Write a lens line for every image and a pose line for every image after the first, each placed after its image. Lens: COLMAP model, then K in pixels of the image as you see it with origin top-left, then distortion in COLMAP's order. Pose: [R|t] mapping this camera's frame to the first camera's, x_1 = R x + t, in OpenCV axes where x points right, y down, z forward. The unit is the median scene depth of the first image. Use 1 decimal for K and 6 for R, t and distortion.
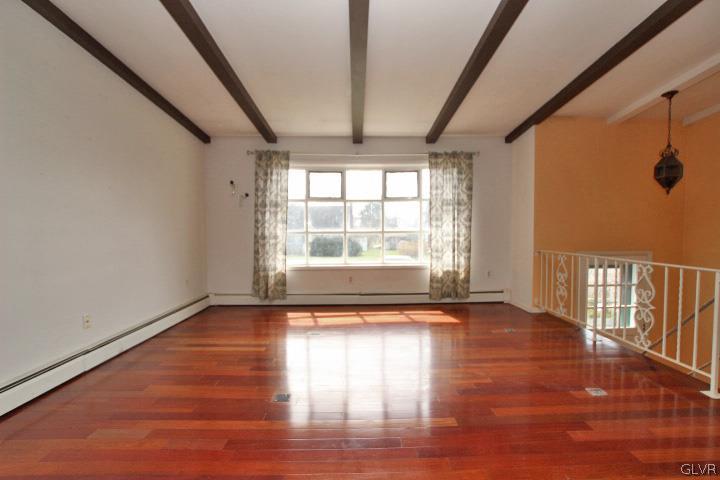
lens RADIAL K [[377.4, 0, 370.0], [0, 377.4, 232.0], [0, 0, 1]] dist [-0.000444, 0.008764]
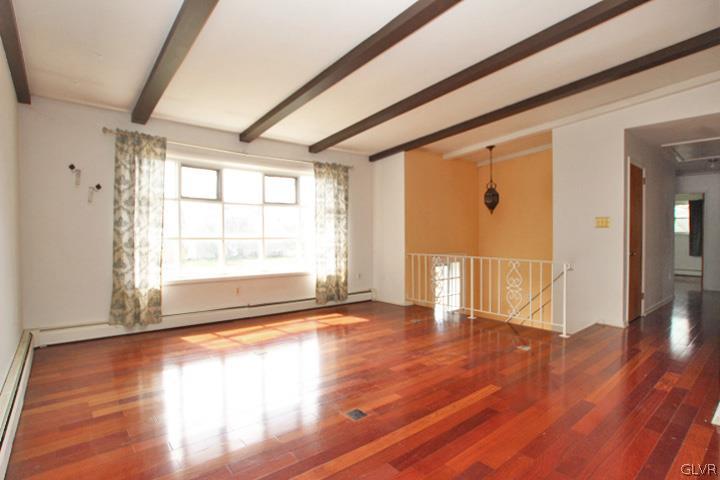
lens RADIAL K [[377.4, 0, 370.0], [0, 377.4, 228.0], [0, 0, 1]] dist [-0.000444, 0.008764]
pose [[0.787532, 0.020939, 0.615918, -0.365626], [-0.004281, 0.999584, -0.028509, 0.000298], [-0.616259, 0.019815, 0.787294, 0.097981]]
